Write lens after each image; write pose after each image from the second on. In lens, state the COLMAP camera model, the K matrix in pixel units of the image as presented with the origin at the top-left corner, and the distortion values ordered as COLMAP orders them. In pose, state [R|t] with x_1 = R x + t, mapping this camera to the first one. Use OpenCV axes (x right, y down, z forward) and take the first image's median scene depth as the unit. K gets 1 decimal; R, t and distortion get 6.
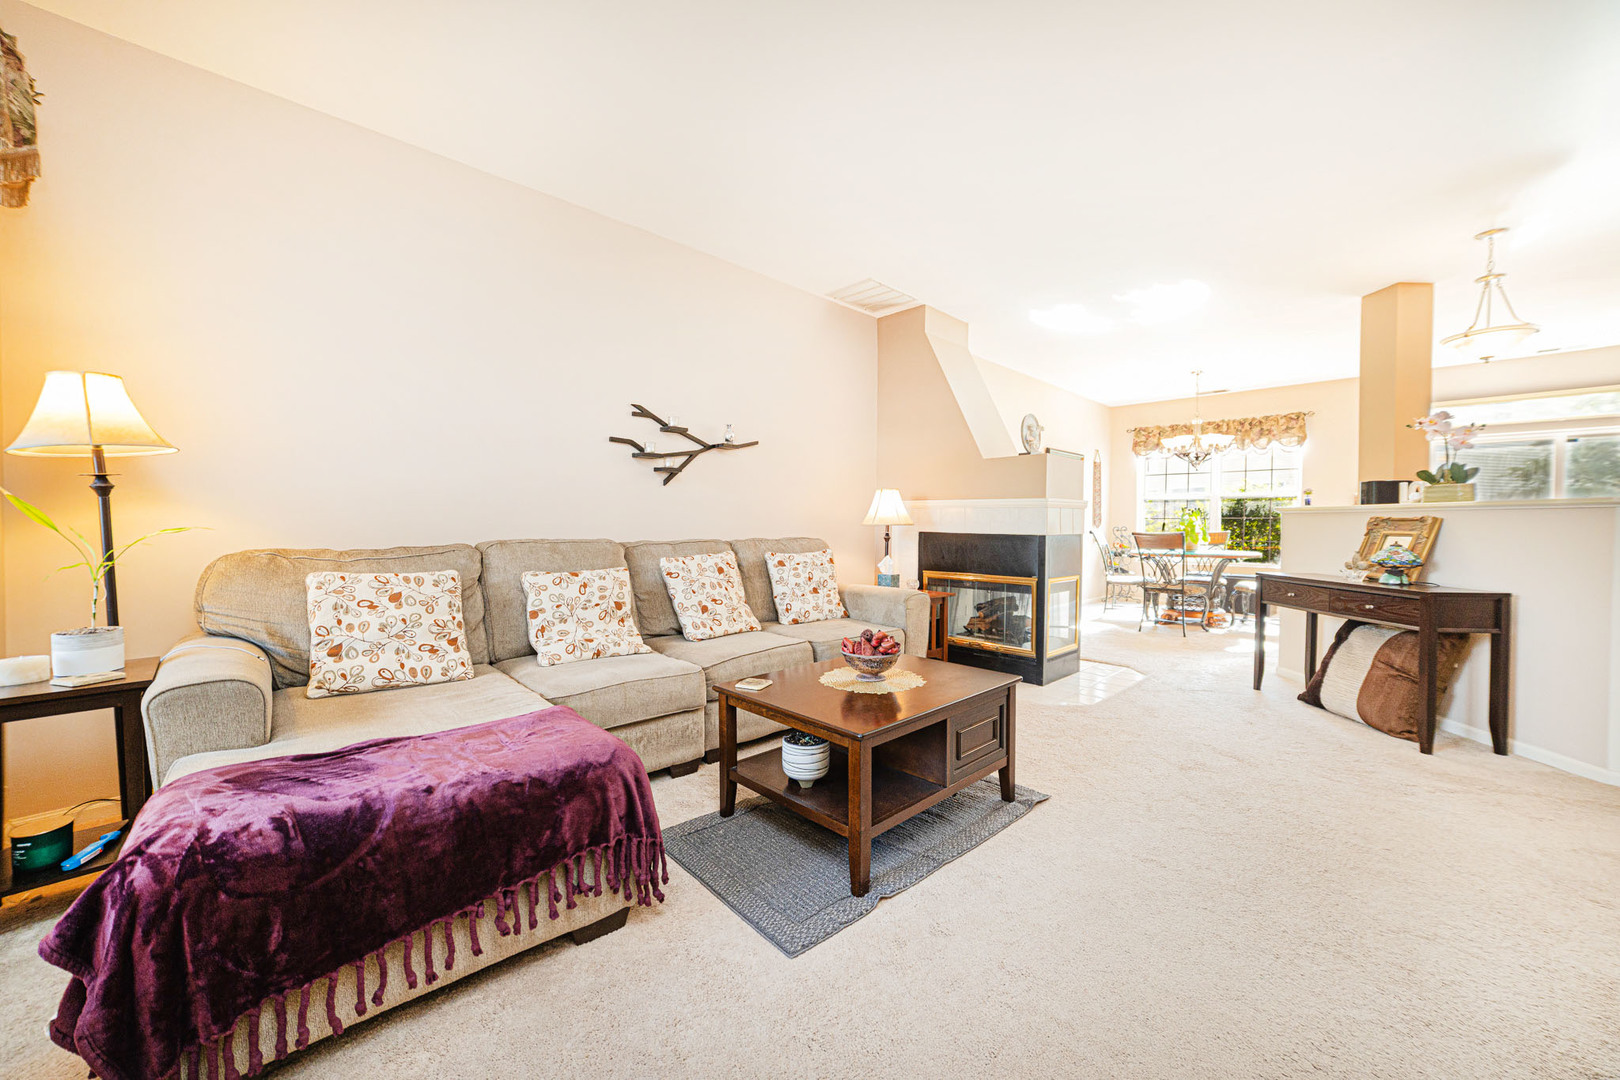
lens RADIAL K [[610.9, 0, 810.4], [0, 610.9, 542.6], [0, 0, 1]] dist [-0.003886, 0.000076]
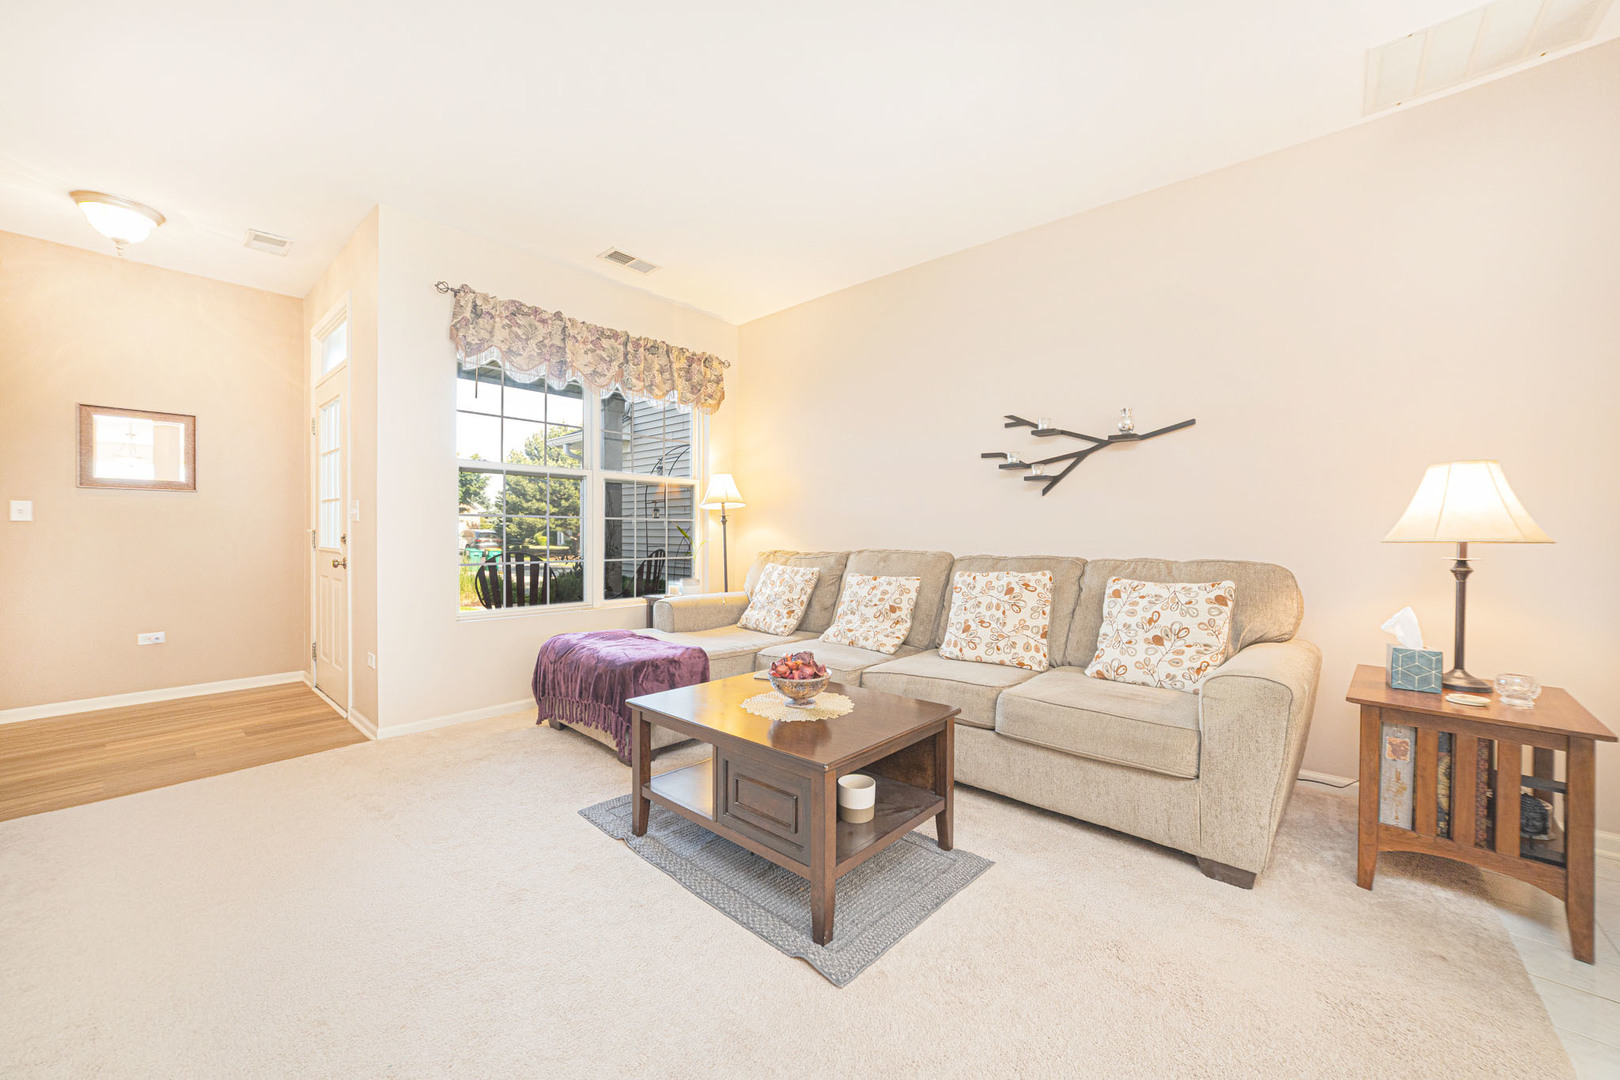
lens RADIAL K [[610.9, 0, 815.8], [0, 610.9, 540.6], [0, 0, 1]] dist [-0.003886, 0.000076]
pose [[0.107216, 0.006243, -0.994216, 0.636018], [-0.034387, 0.999405, 0.002567, -0.017701], [0.993641, 0.033913, 0.107367, 0.580489]]
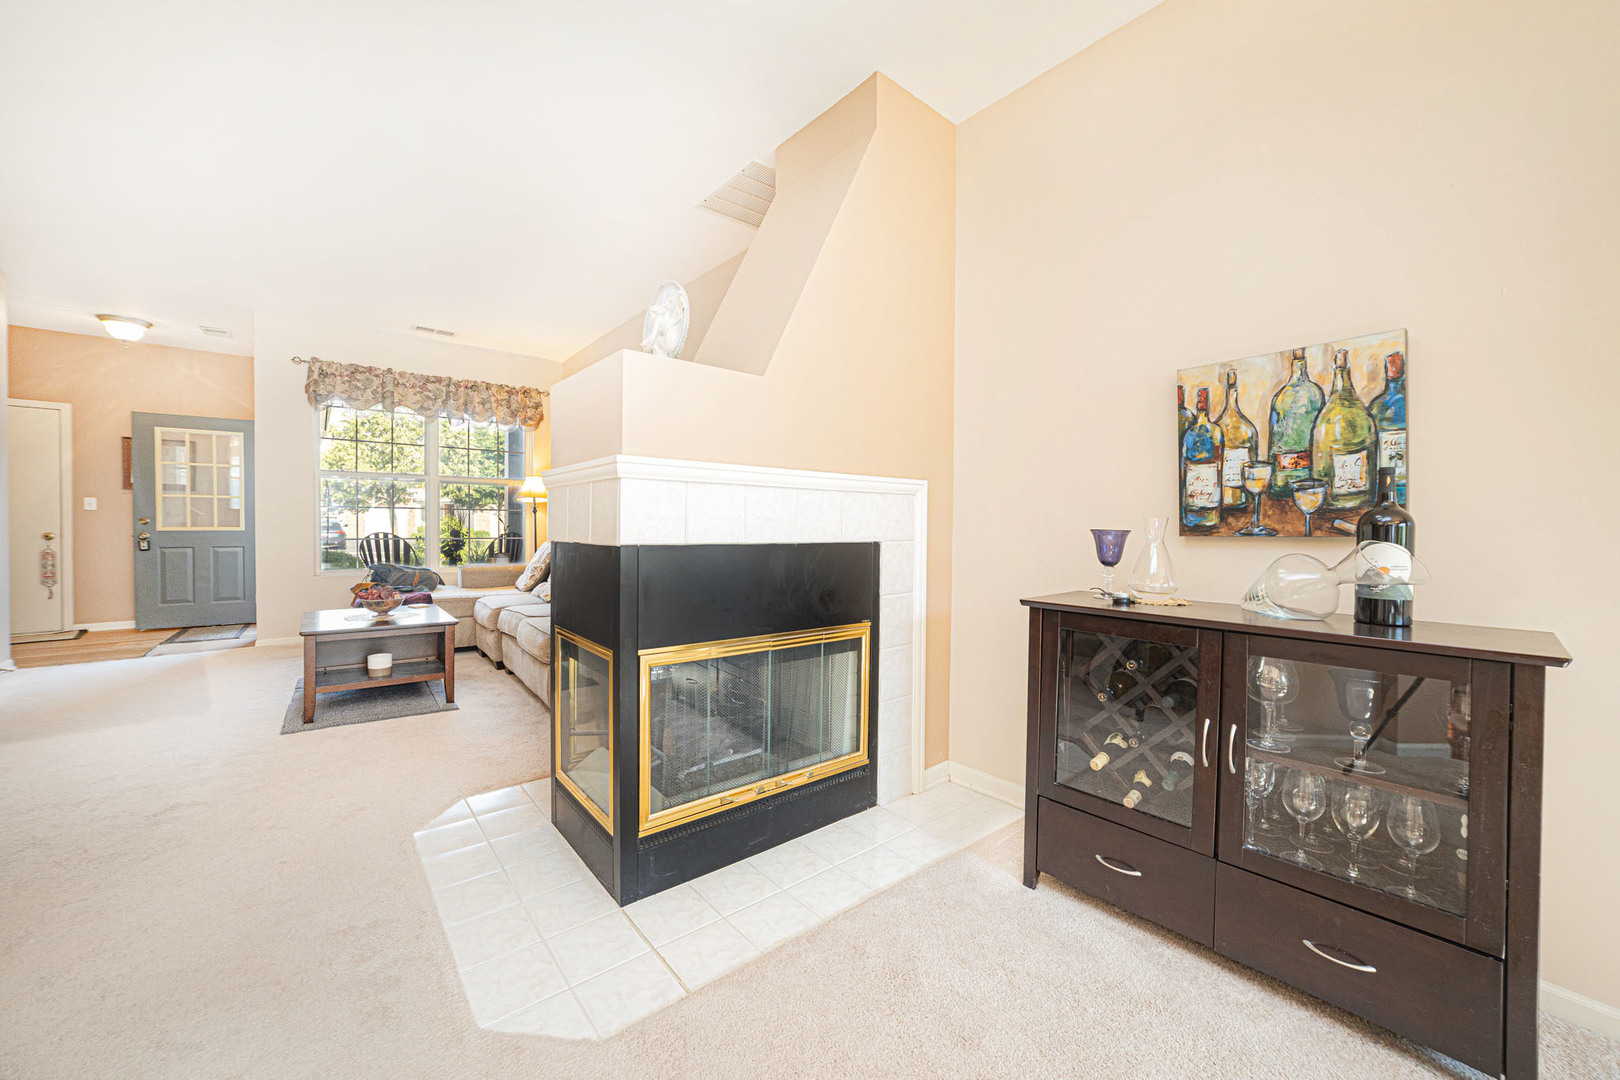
lens RADIAL K [[610.9, 0, 808.9], [0, 610.9, 534.7], [0, 0, 1]] dist [-0.003886, 0.000076]
pose [[-0.062717, 0.018295, -0.997864, 0.995458], [-0.044348, 0.998793, 0.021100, -0.053640], [0.997046, 0.045577, -0.061830, 1.373281]]
